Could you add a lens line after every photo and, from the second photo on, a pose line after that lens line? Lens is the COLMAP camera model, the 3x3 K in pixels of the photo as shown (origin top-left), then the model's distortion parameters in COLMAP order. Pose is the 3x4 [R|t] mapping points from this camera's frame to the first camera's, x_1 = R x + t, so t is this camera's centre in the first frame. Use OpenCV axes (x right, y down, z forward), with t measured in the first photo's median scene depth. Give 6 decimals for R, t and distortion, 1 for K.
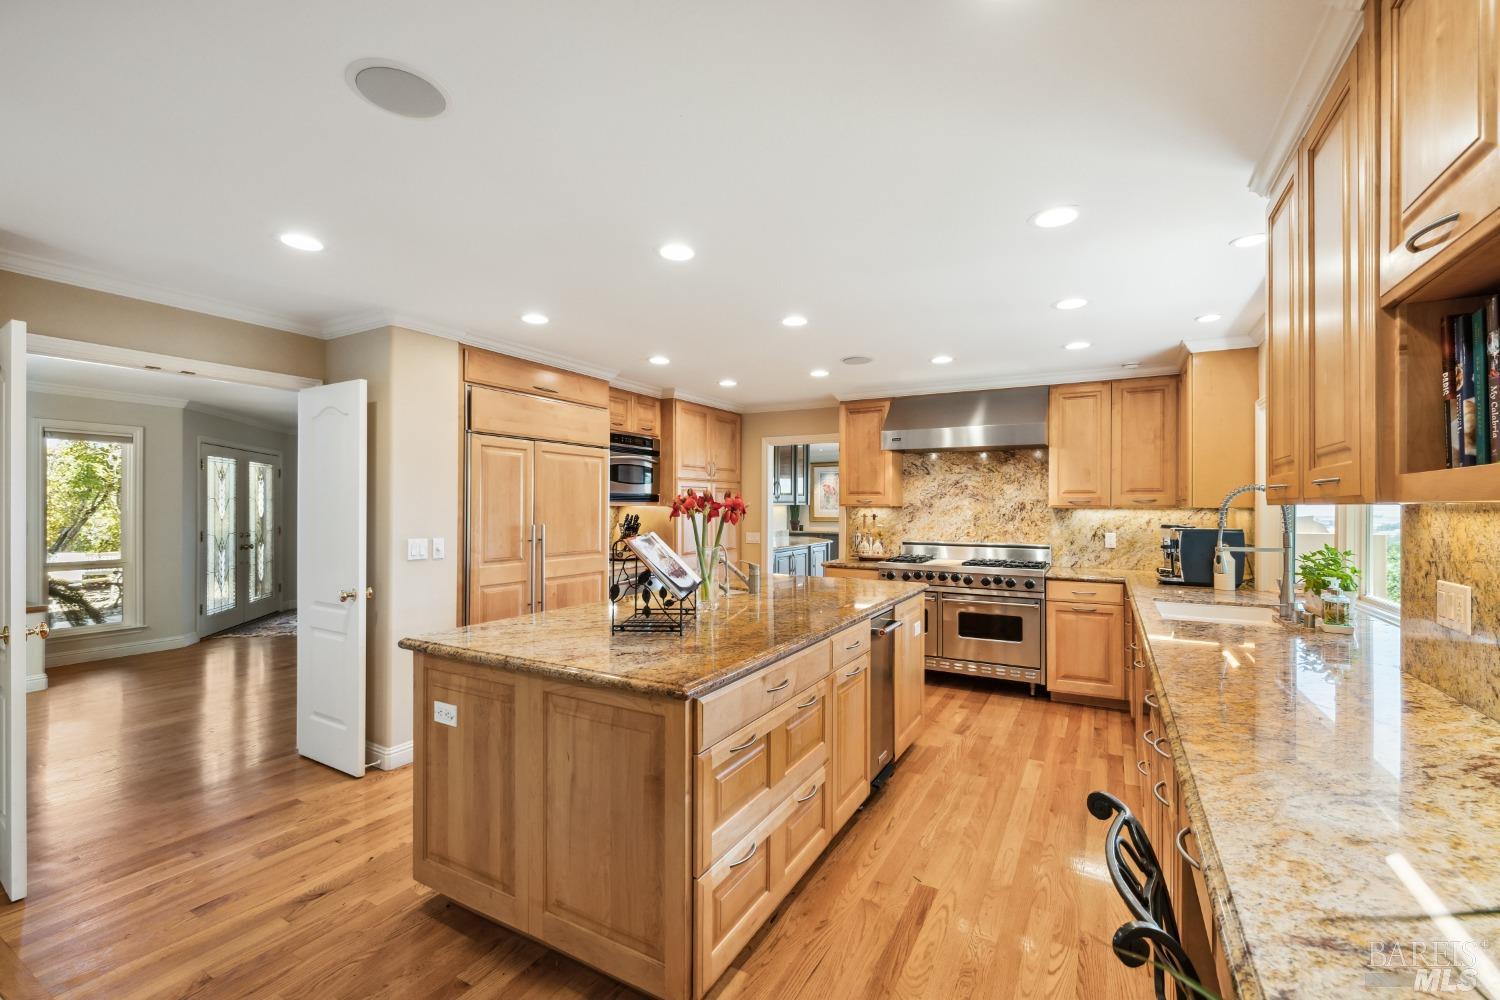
lens RADIAL K [[637.1, 0, 744.6], [0, 637.1, 507.0], [0, 0, 1]] dist [-0.002706, 0.002018]
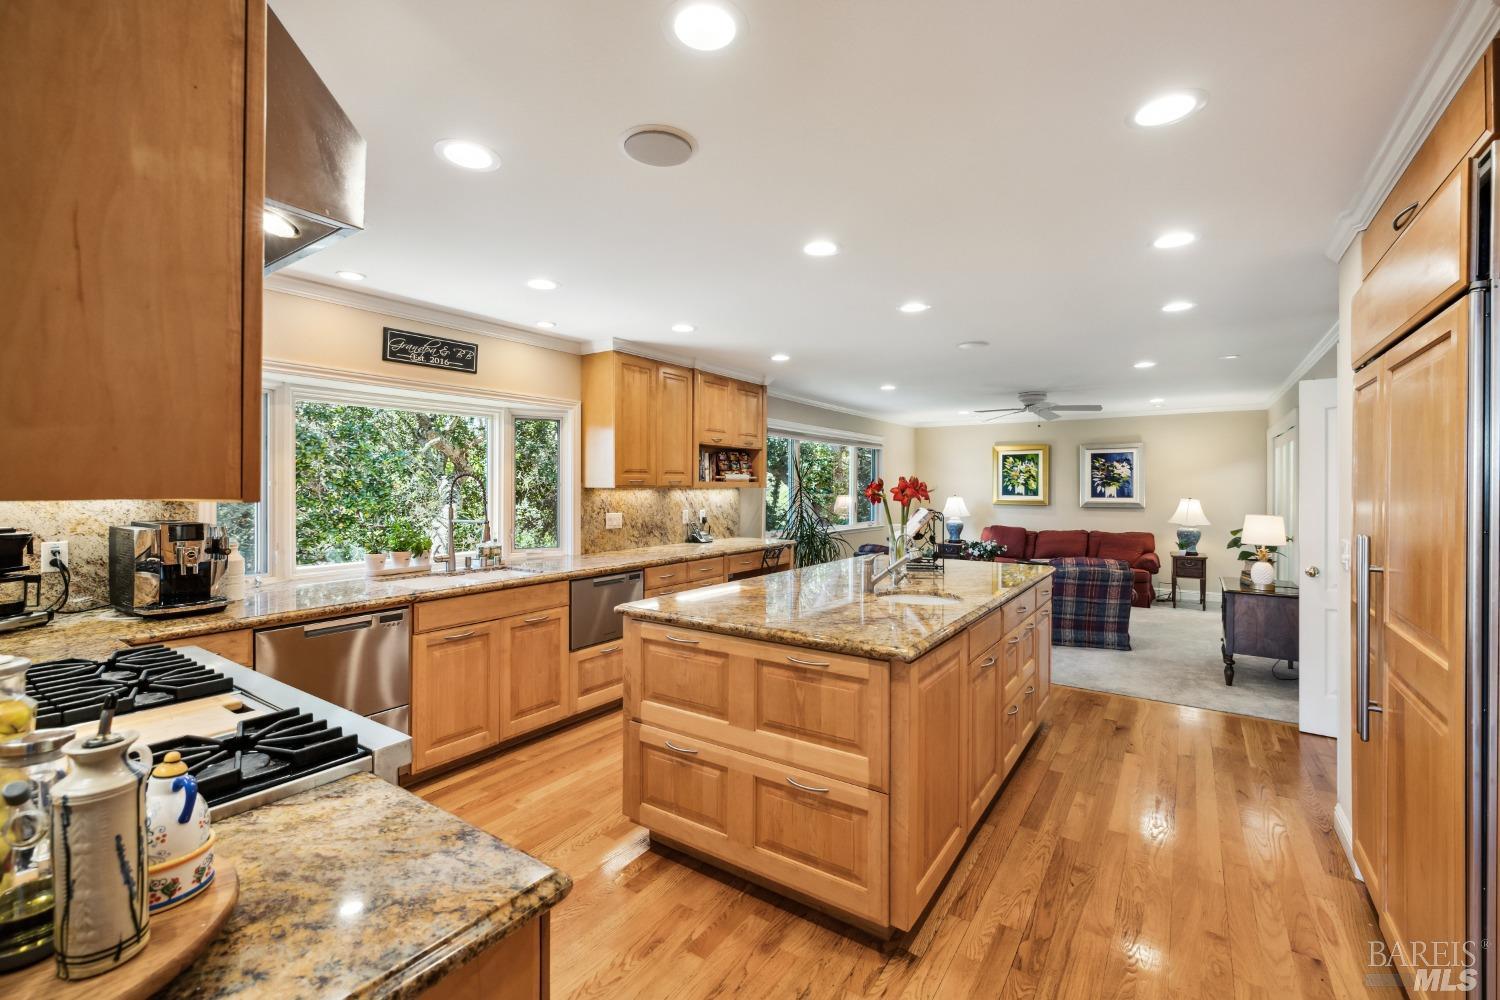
lens RADIAL K [[637.1, 0, 746.9], [0, 637.1, 485.0], [0, 0, 1]] dist [-0.002706, 0.002018]
pose [[-0.996698, -0.005457, 0.081016, 0.075081], [-0.005615, 0.999983, -0.001718, -0.004333], [-0.081005, -0.002167, -0.996711, 1.289321]]
